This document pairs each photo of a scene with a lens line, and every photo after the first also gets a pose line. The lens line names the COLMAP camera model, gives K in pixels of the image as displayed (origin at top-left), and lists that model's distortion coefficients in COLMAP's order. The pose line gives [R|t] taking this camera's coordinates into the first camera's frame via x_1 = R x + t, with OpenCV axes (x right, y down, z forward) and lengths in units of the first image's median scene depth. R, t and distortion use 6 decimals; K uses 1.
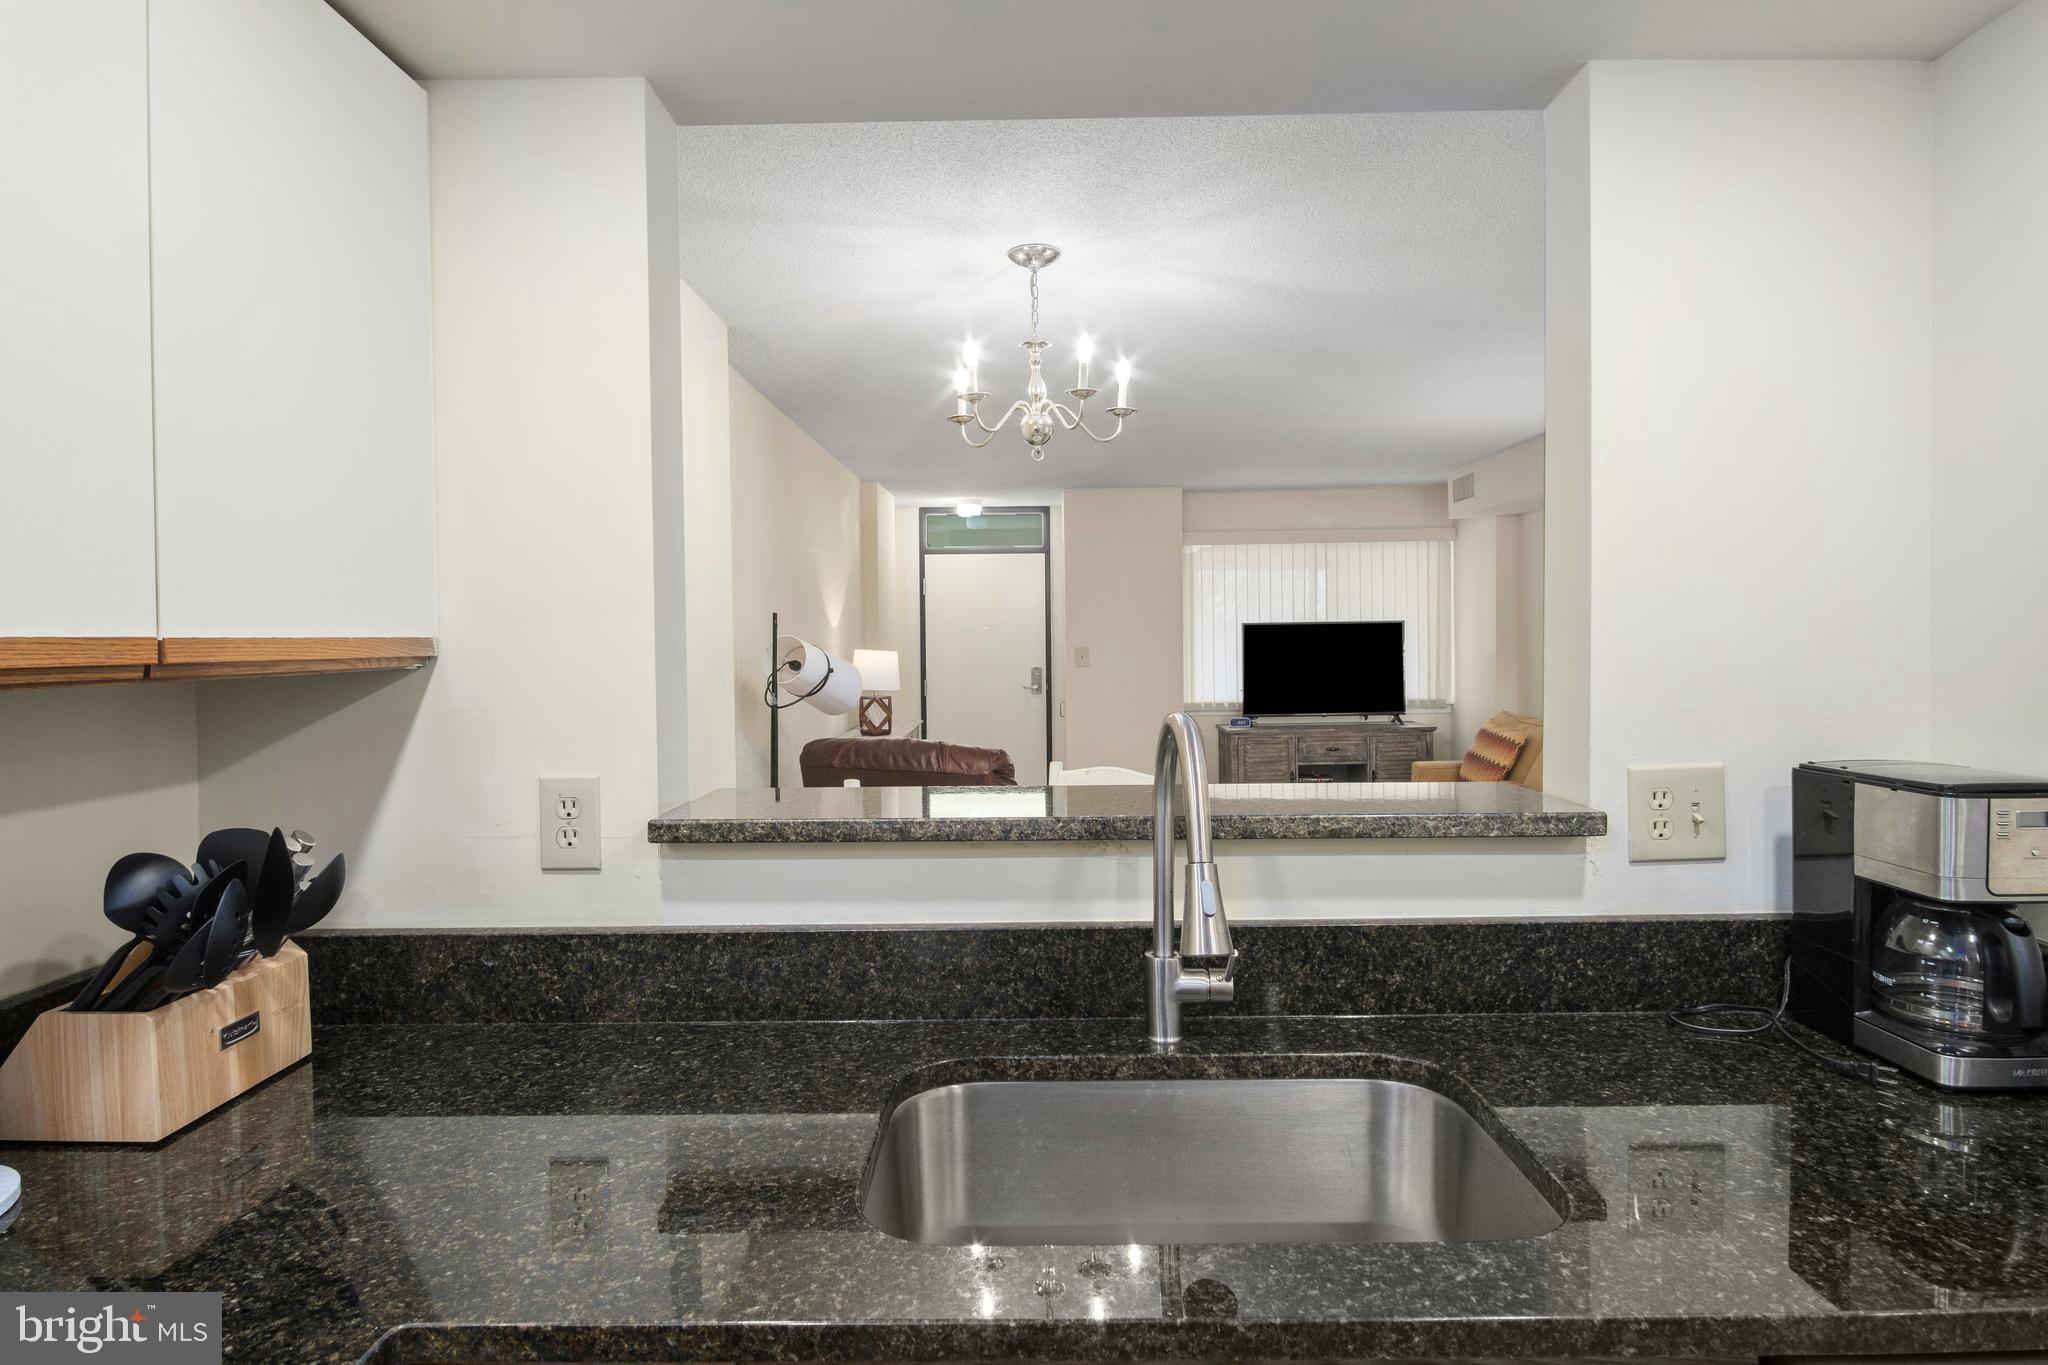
lens RADIAL K [[1099.5, 0, 1064.3], [0, 1099.5, 699.8], [0, 0, 1]] dist [-0.005849, -0.003426]
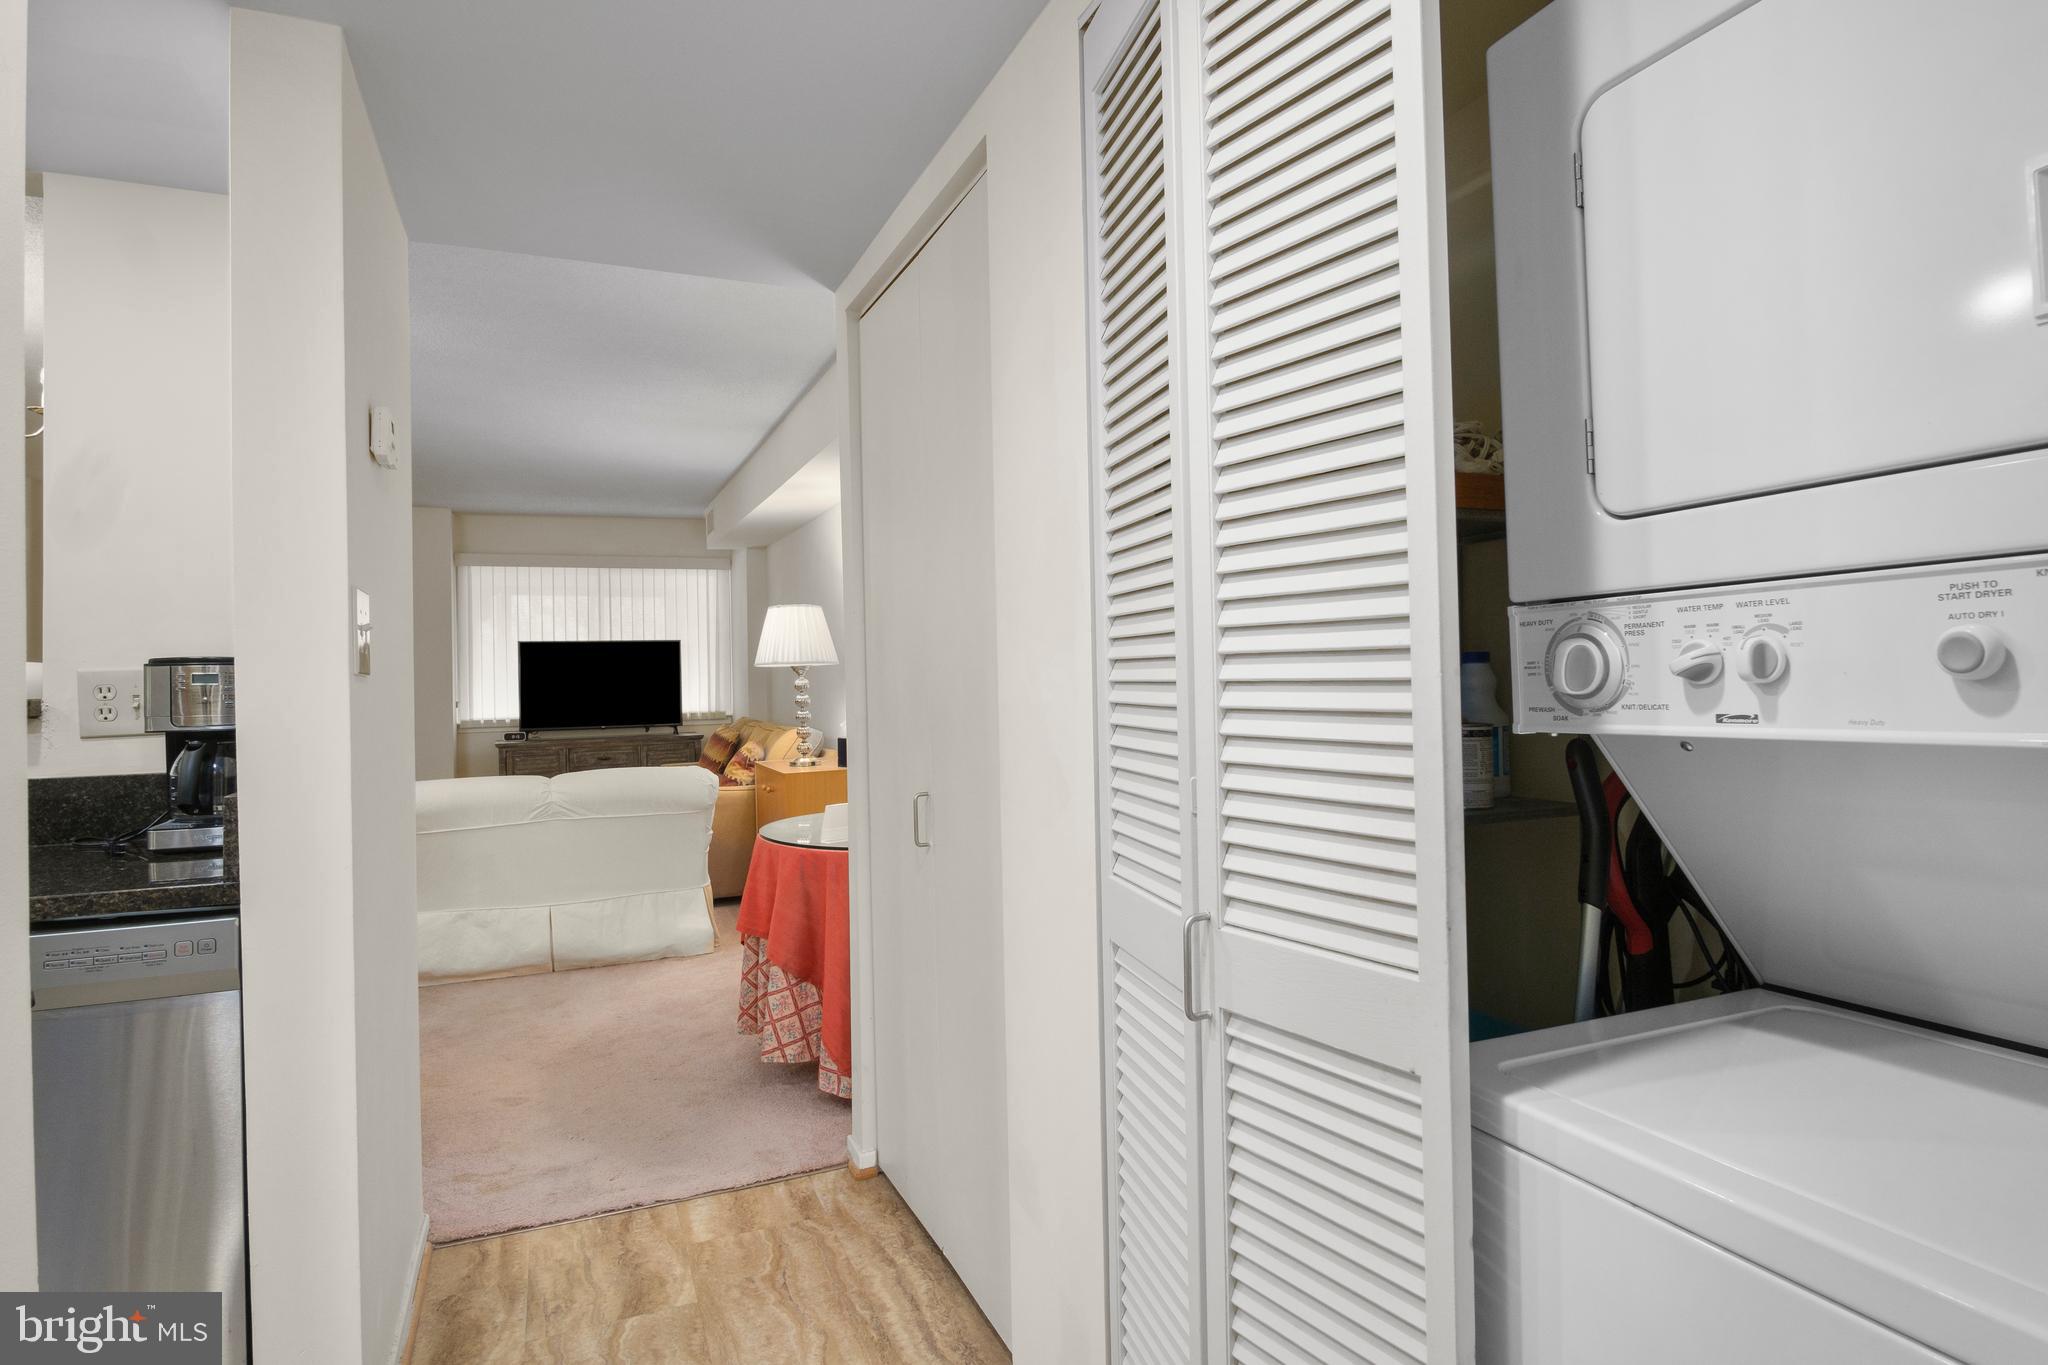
lens RADIAL K [[1099.5, 0, 1043.8], [0, 1099.5, 676.8], [0, 0, 1]] dist [-0.005849, -0.003426]
pose [[0.917182, -0.002251, 0.398462, 1.118370], [0.025787, 0.998223, -0.053718, 0.179992], [-0.397634, 0.059544, 0.915610, -0.807208]]
